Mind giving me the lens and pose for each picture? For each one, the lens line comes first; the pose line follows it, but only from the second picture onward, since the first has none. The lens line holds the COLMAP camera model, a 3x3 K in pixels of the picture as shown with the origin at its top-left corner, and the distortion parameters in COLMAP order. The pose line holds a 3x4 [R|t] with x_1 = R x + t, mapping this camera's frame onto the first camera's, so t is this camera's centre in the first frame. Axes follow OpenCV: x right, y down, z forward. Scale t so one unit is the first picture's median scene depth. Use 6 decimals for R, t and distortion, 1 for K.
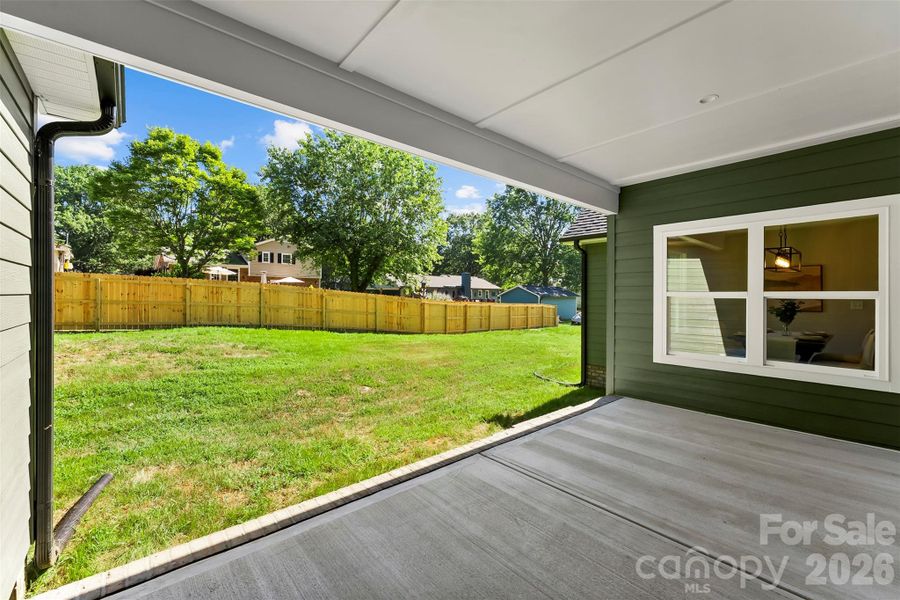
lens RADIAL K [[370.7, 0, 449.0], [0, 370.7, 309.8], [0, 0, 1]] dist [-0.002019, -0.000223]
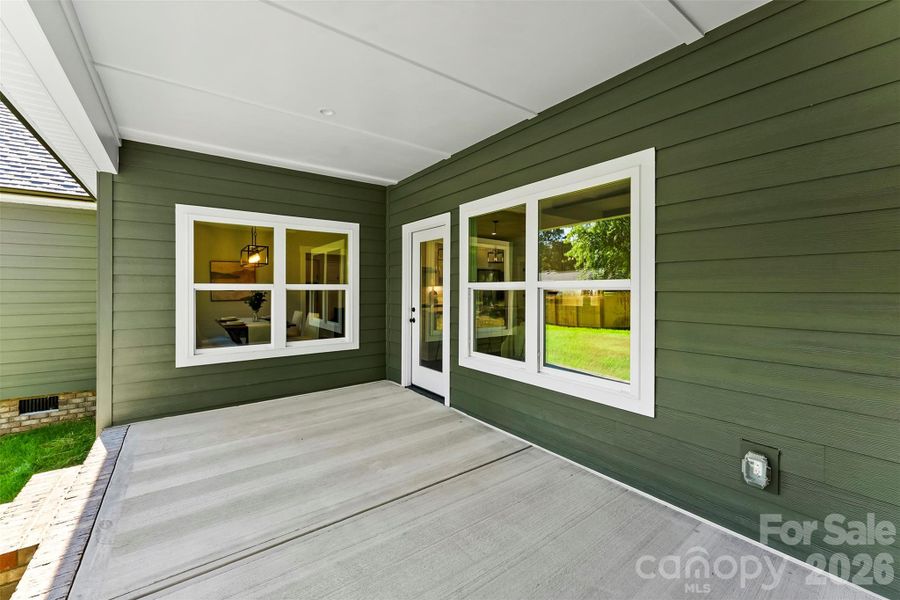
lens RADIAL K [[371.9, 0, 453.1], [0, 371.9, 294.4], [0, 0, 1]] dist [-0.000303, 0.000024]
pose [[0.072889, -0.017393, 0.997188, -0.277741], [0.037290, 0.999196, 0.014702, -0.013301], [-0.996643, 0.036114, 0.073479, 0.379618]]
